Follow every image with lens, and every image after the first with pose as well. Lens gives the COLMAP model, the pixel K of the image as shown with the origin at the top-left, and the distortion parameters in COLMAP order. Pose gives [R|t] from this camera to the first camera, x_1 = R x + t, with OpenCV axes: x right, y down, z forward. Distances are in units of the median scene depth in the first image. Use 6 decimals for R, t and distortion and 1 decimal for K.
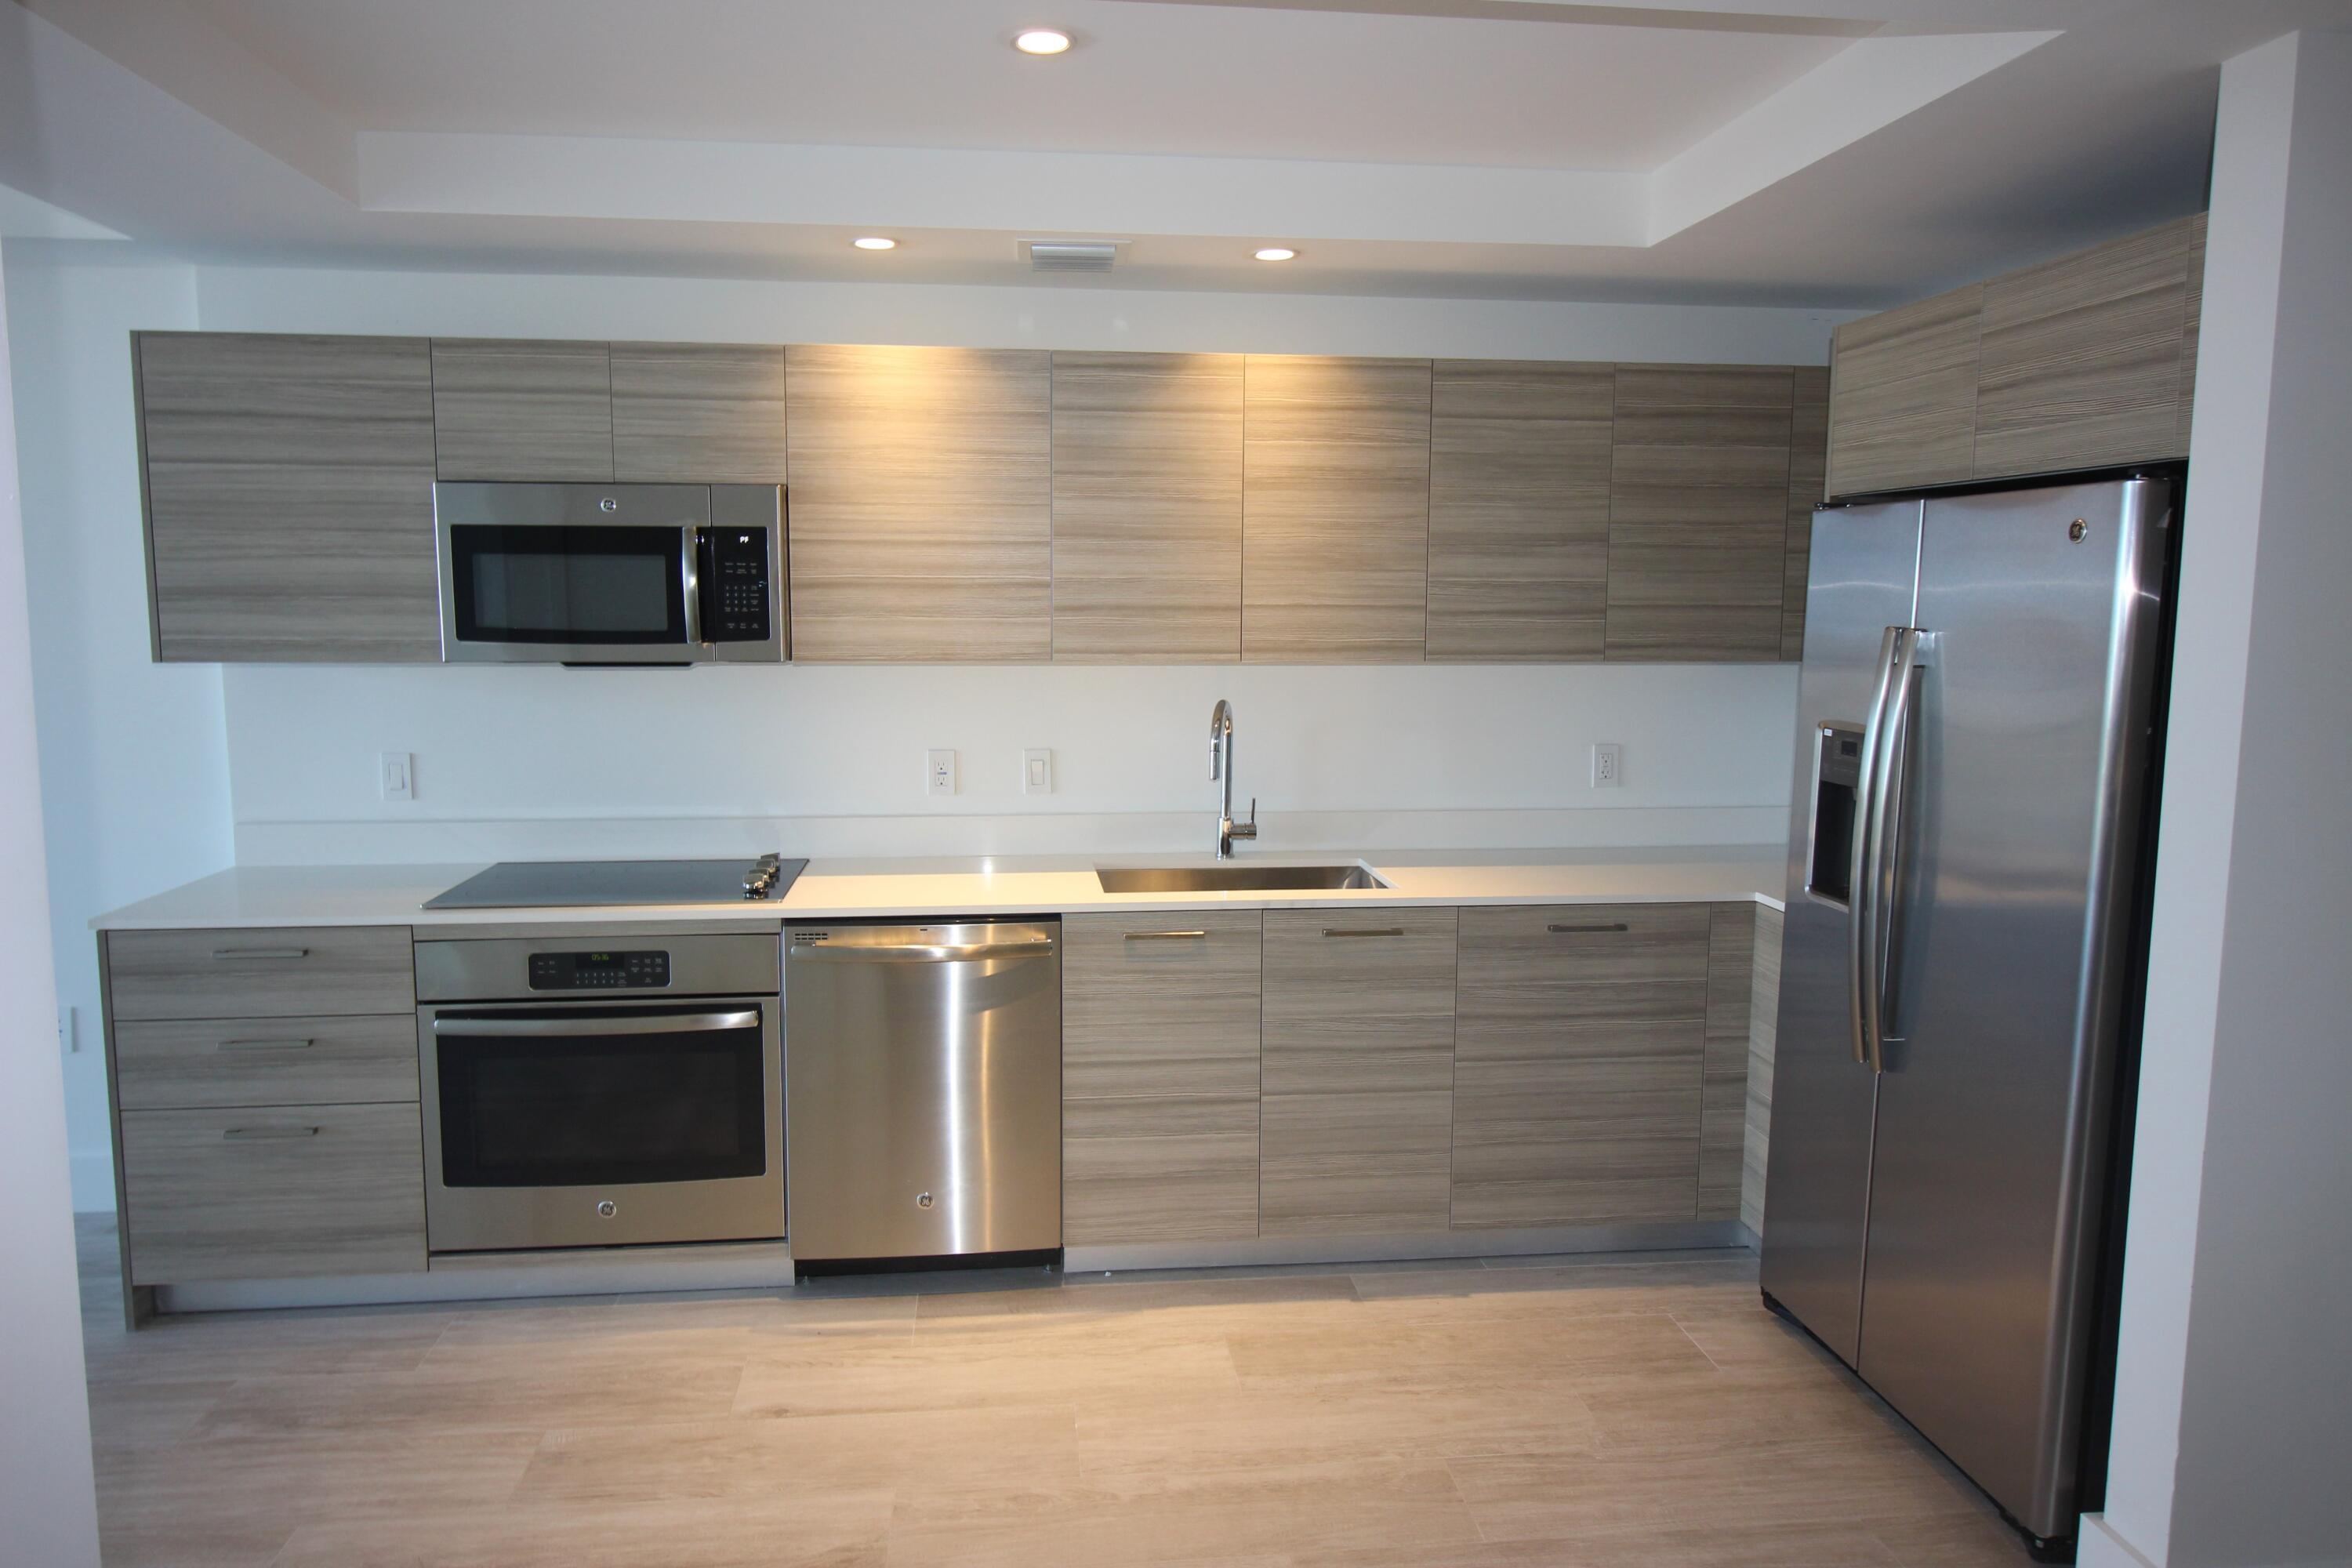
lens RADIAL K [[1503.4, 0, 1160.3], [0, 1503.4, 754.7], [0, 0, 1]] dist [0.006172, -0.003547]
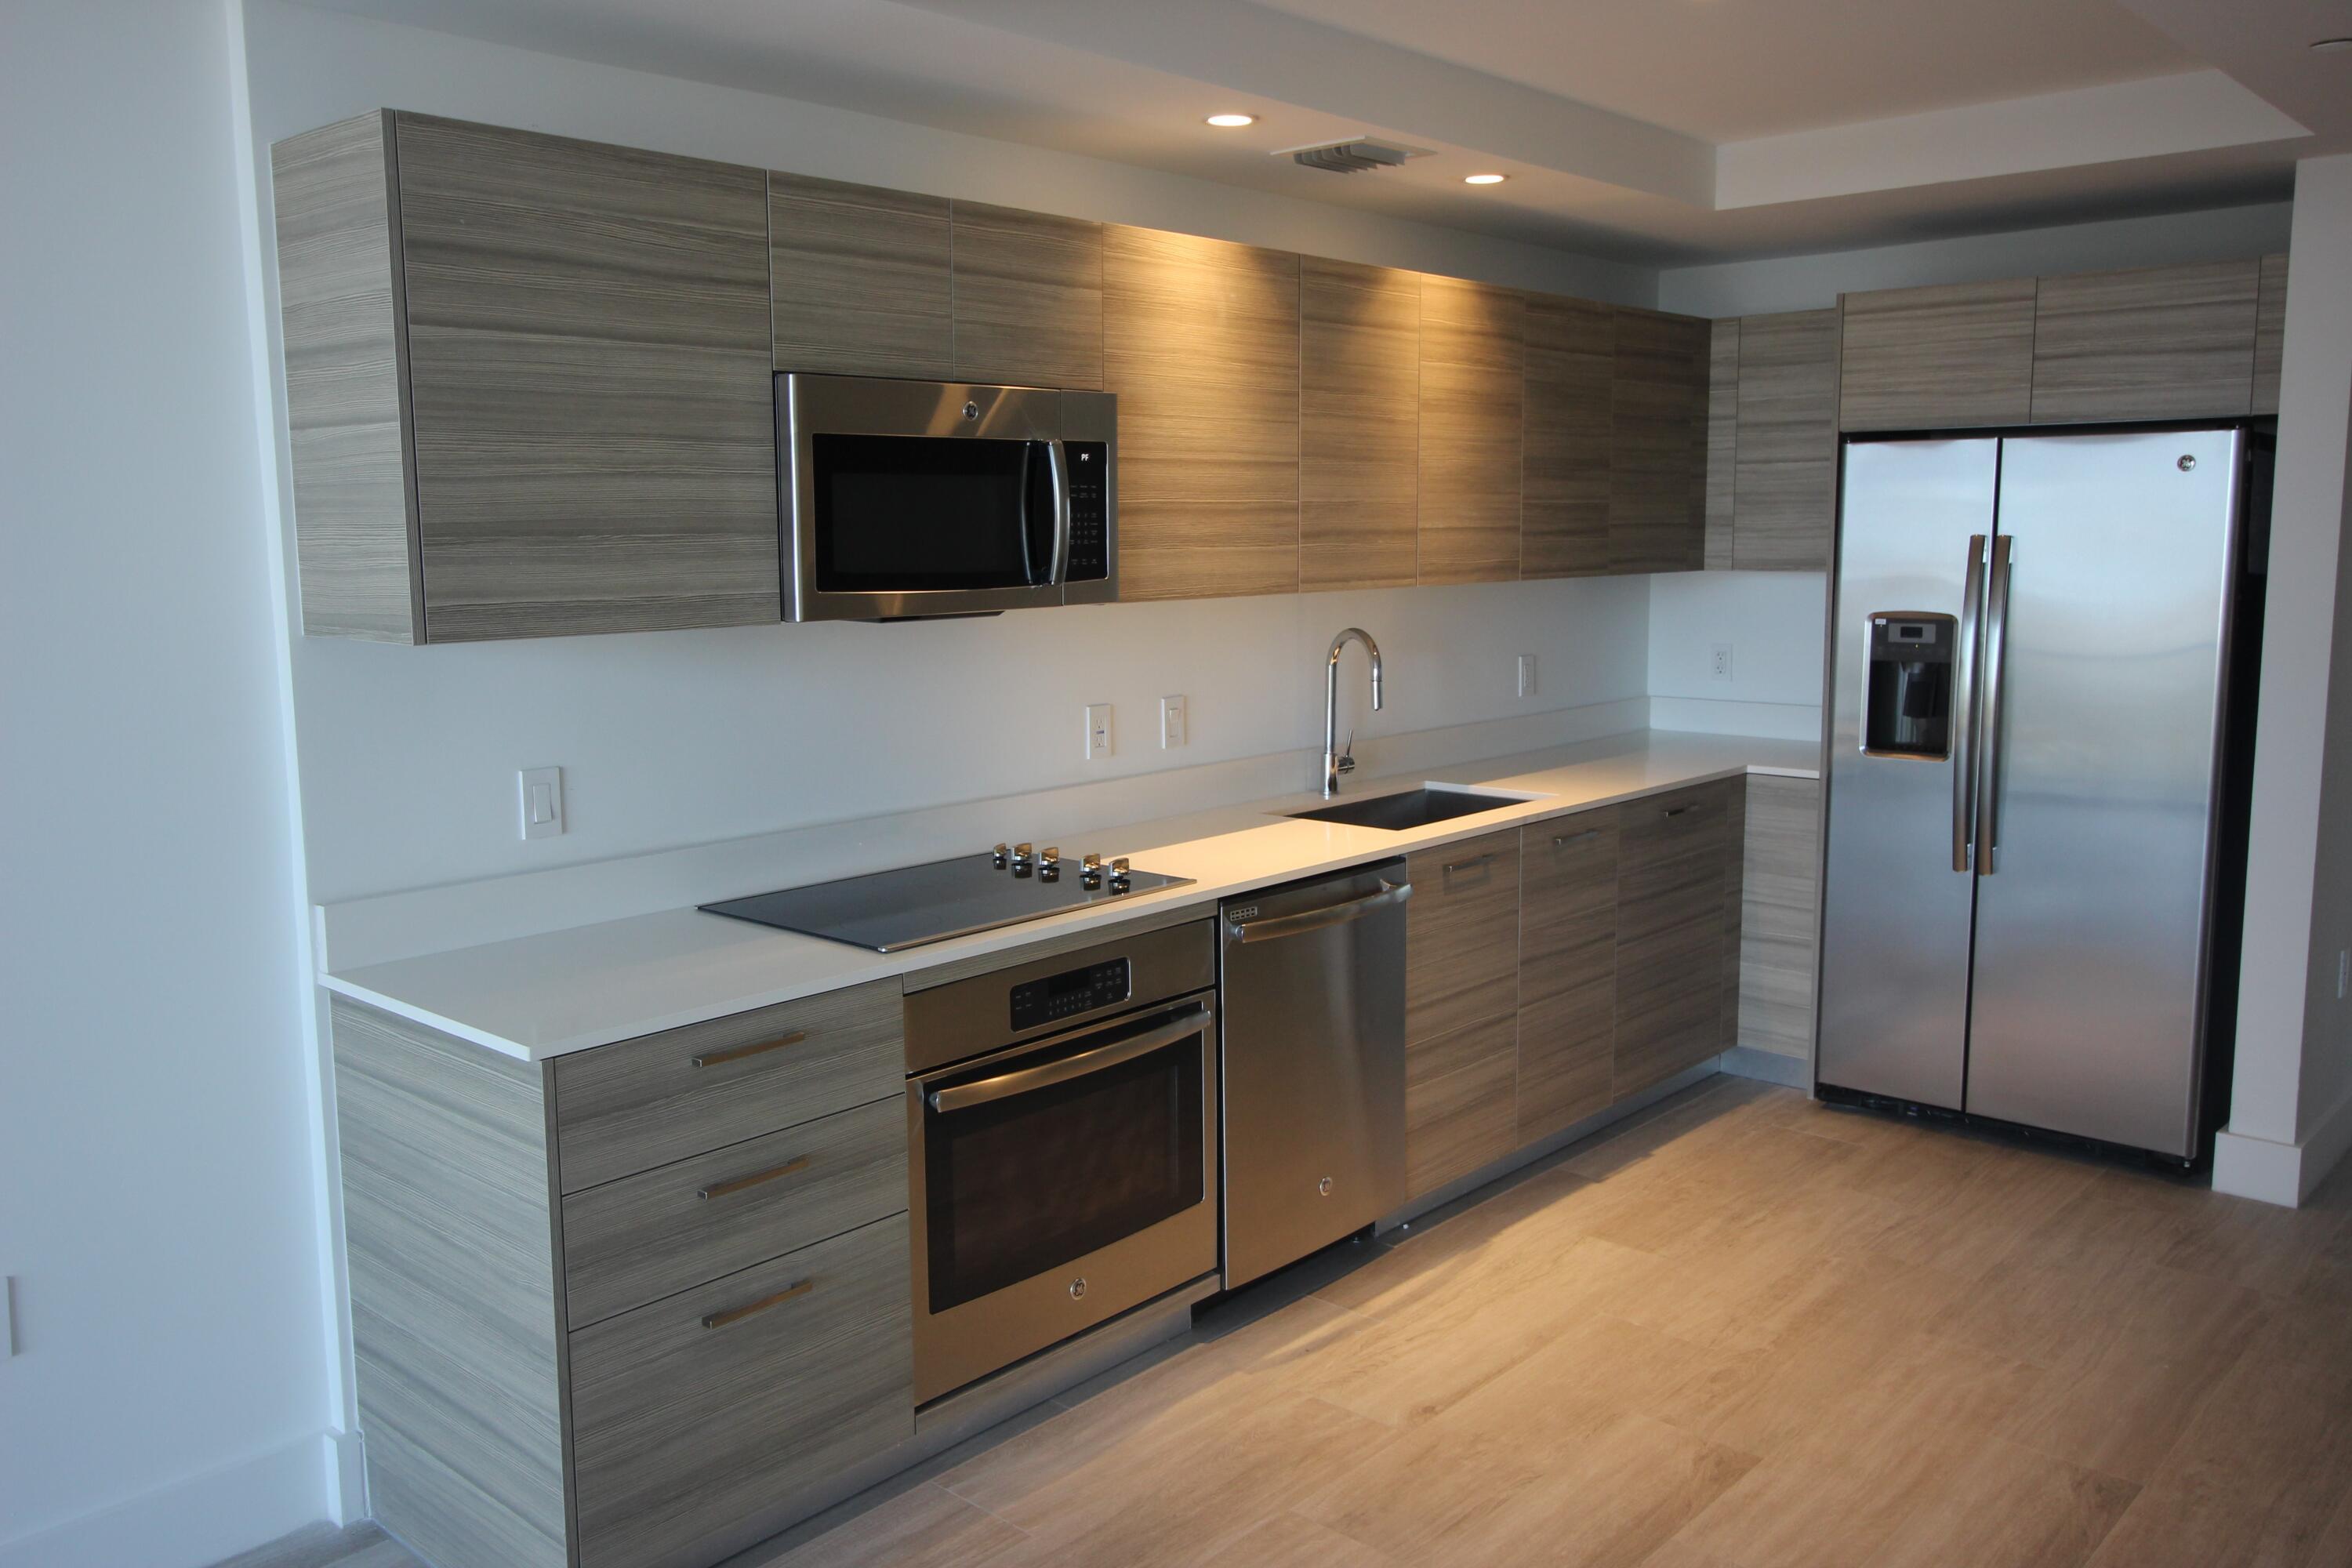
lens RADIAL K [[1848.7, 0, 1147.4], [0, 1848.7, 752.9], [0, 0, 1]] dist [0.008855, 0.001704]
pose [[0.751696, -0.093849, 0.652798, -0.935280], [0.084072, 0.995384, 0.046292, -0.025677], [-0.654129, 0.020085, 0.756116, 0.215631]]
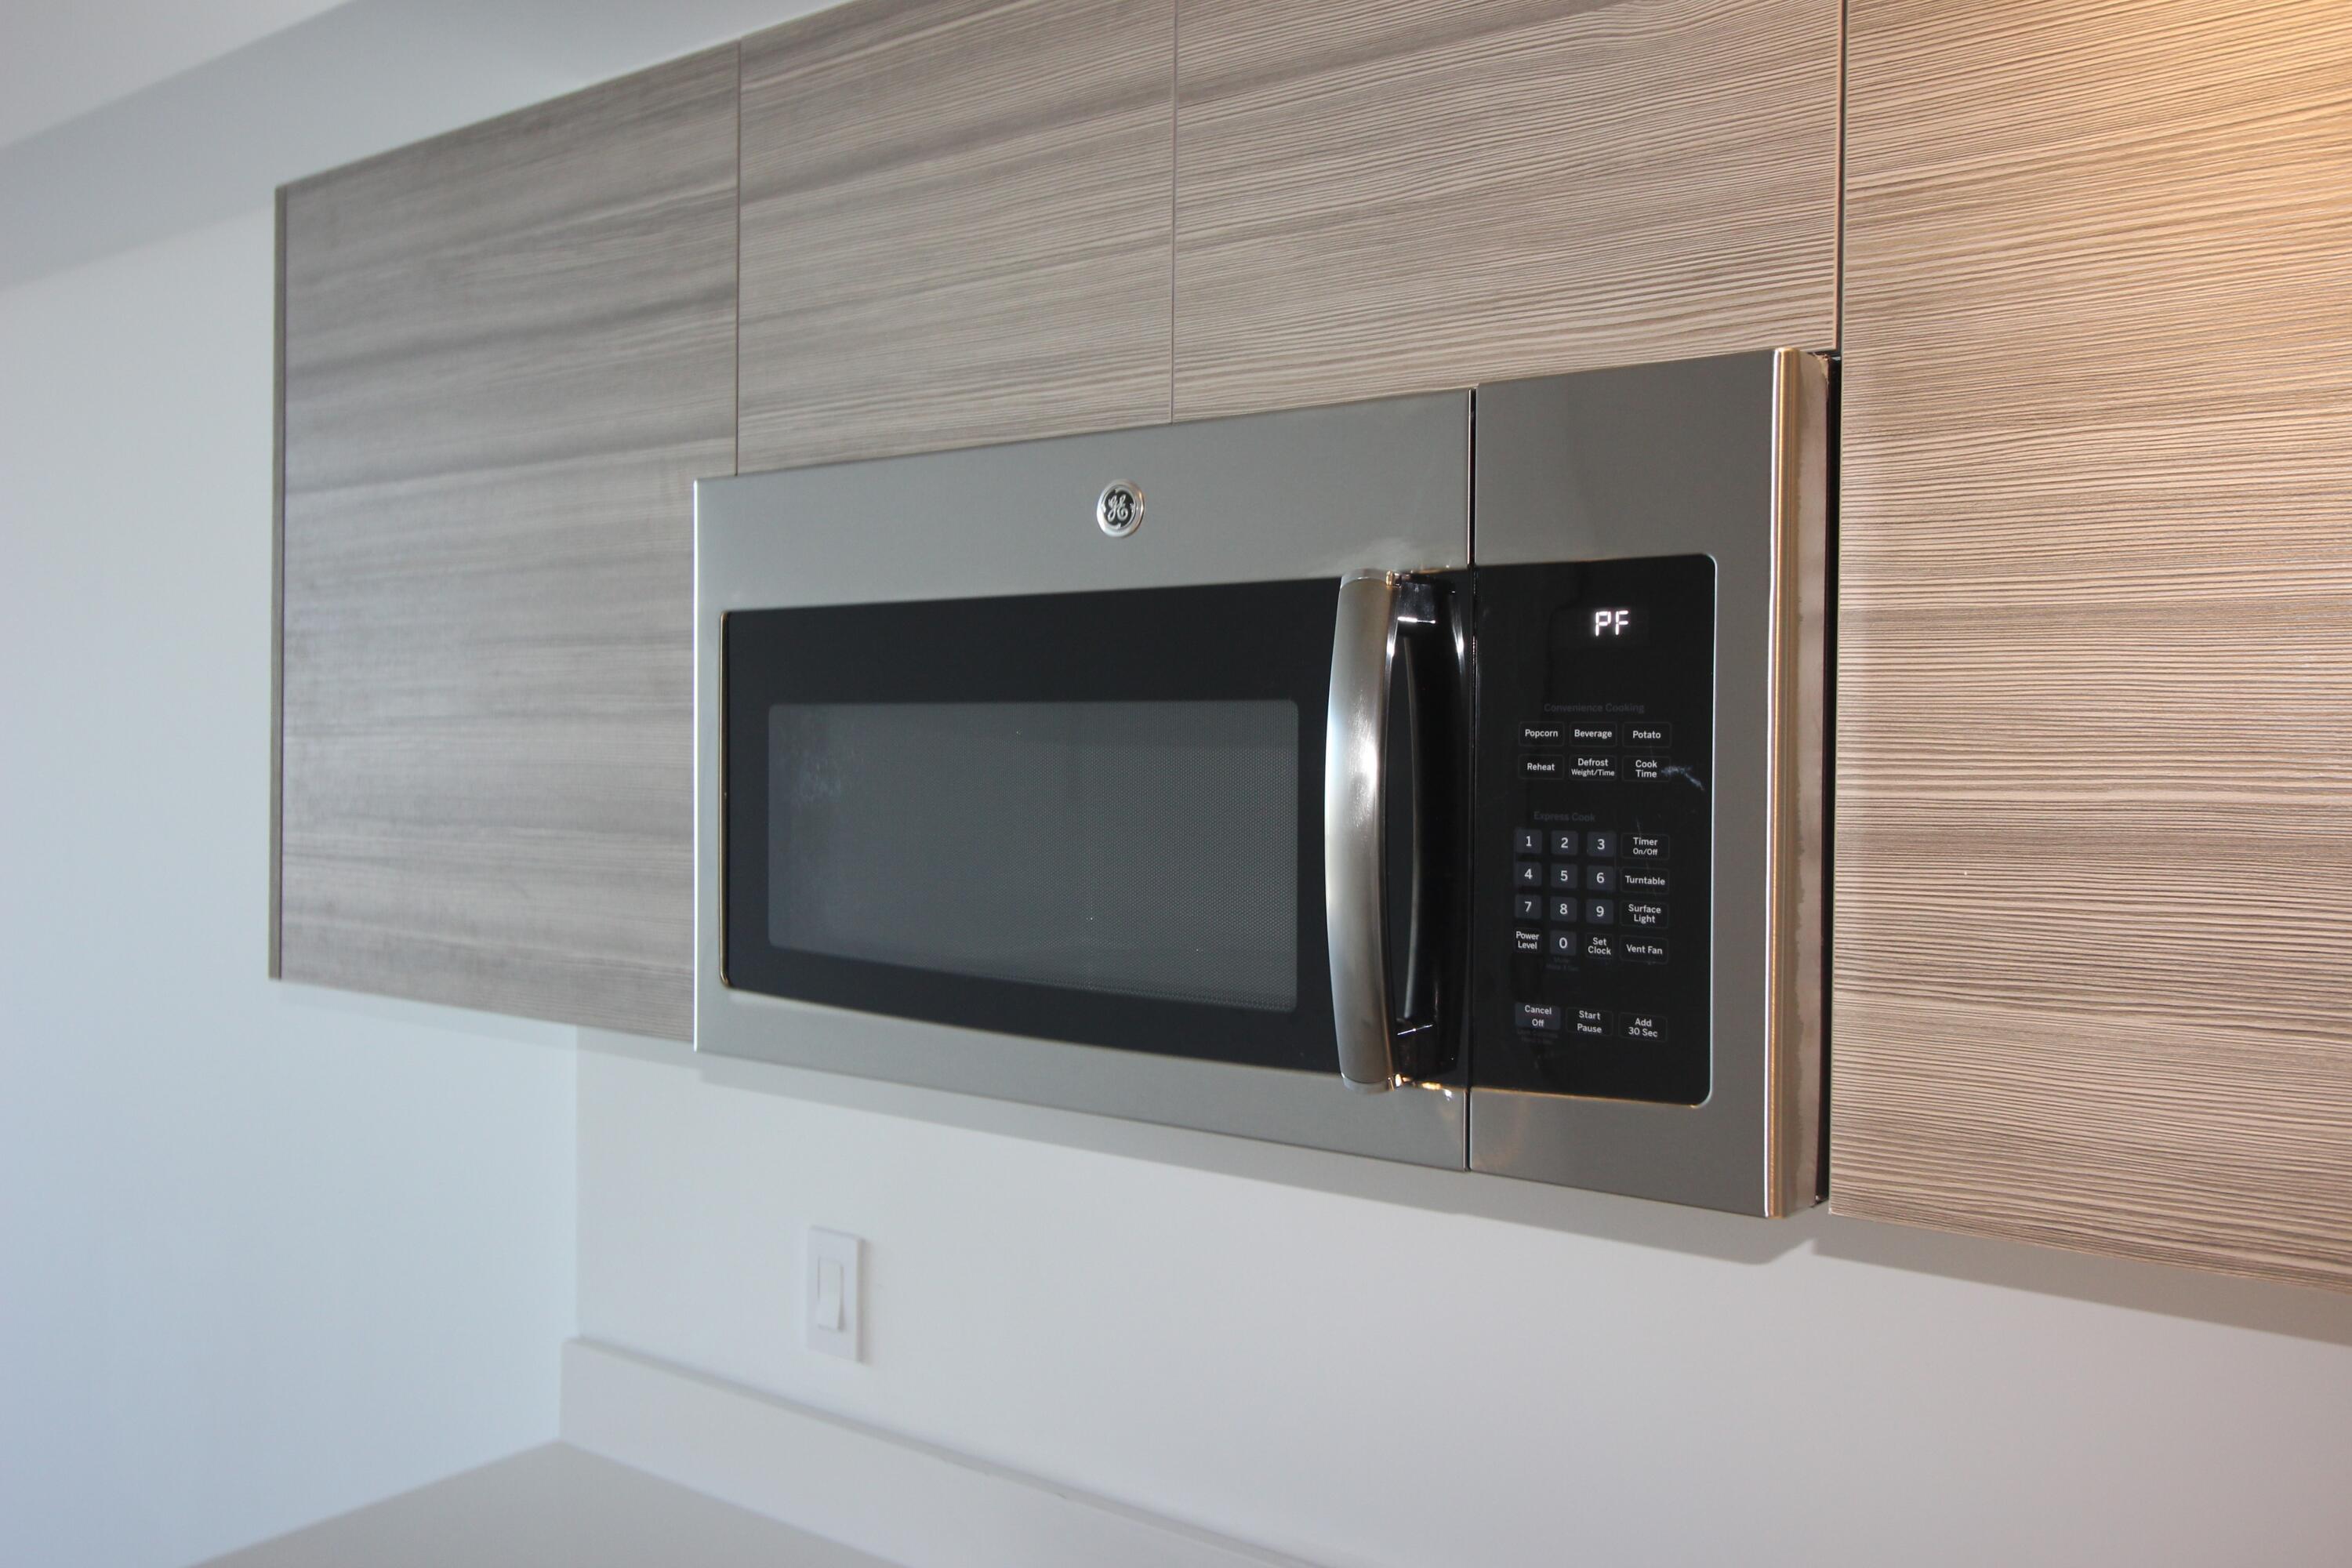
lens RADIAL K [[1848.7, 0, 1147.4], [0, 1848.7, 752.9], [0, 0, 1]] dist [0.008855, 0.001704]
pose [[0.740933, 0.003901, -0.671568, -0.150293], [-0.081283, 0.993153, -0.083910, -0.097761], [0.666642, 0.116759, 0.736177, 0.771269]]
